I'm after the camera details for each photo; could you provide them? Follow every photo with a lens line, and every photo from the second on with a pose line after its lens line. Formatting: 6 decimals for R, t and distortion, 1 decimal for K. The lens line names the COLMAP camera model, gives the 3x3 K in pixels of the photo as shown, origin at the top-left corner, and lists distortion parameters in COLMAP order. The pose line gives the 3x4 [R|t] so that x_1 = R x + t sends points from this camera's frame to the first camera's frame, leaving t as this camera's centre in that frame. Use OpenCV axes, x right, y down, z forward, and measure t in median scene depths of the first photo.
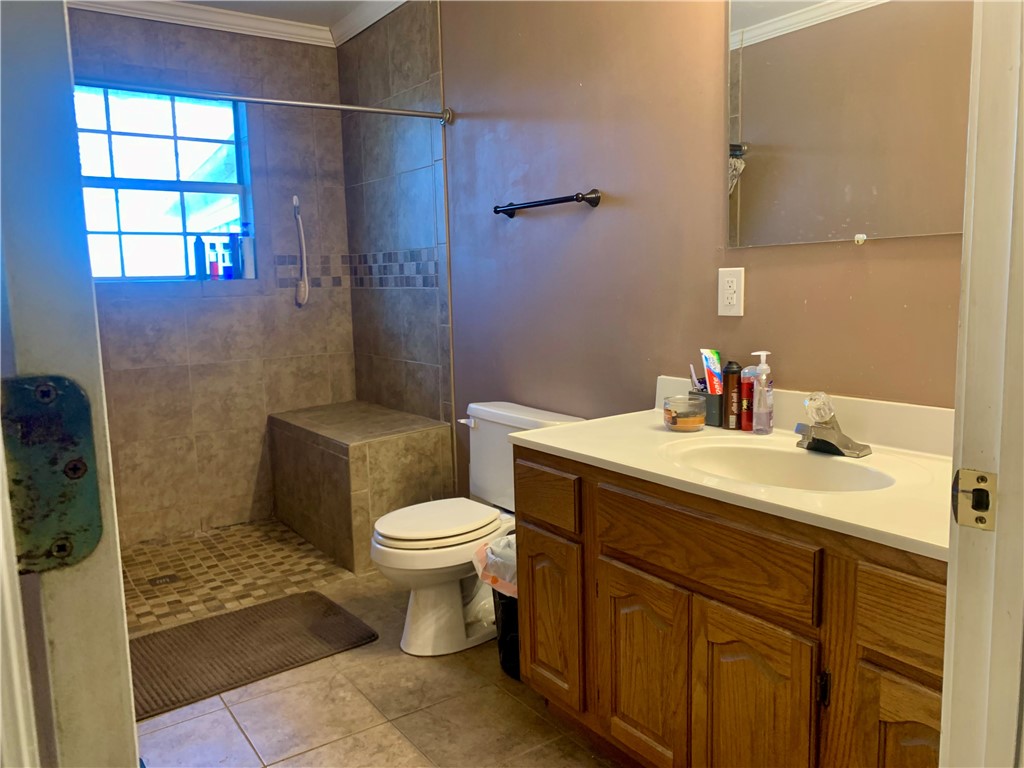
lens RADIAL K [[781.5, 0, 507.3], [0, 781.5, 391.6], [0, 0, 1]] dist [0.043803, -0.060542]
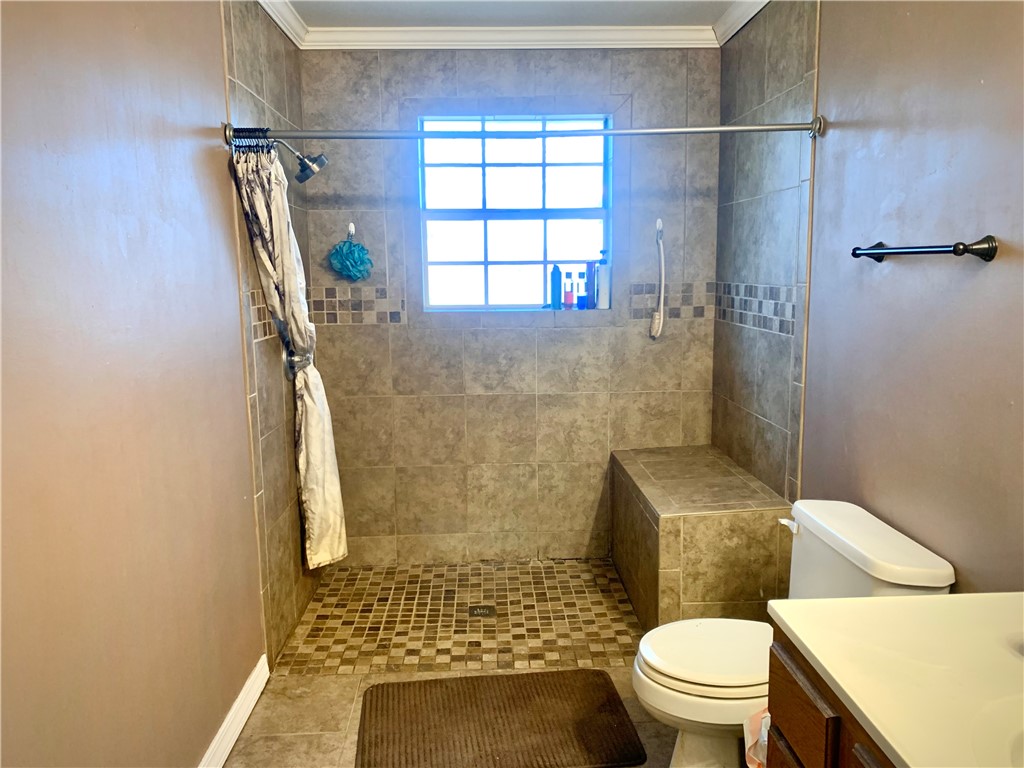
lens RADIAL K [[781.5, 0, 516.9], [0, 781.5, 378.6], [0, 0, 1]] dist [0.043803, -0.060542]
pose [[0.842498, 0.092052, -0.530777, 0.098952], [-0.085610, 0.995649, 0.036786, -0.090267], [0.531854, 0.014447, 0.846713, 0.155288]]
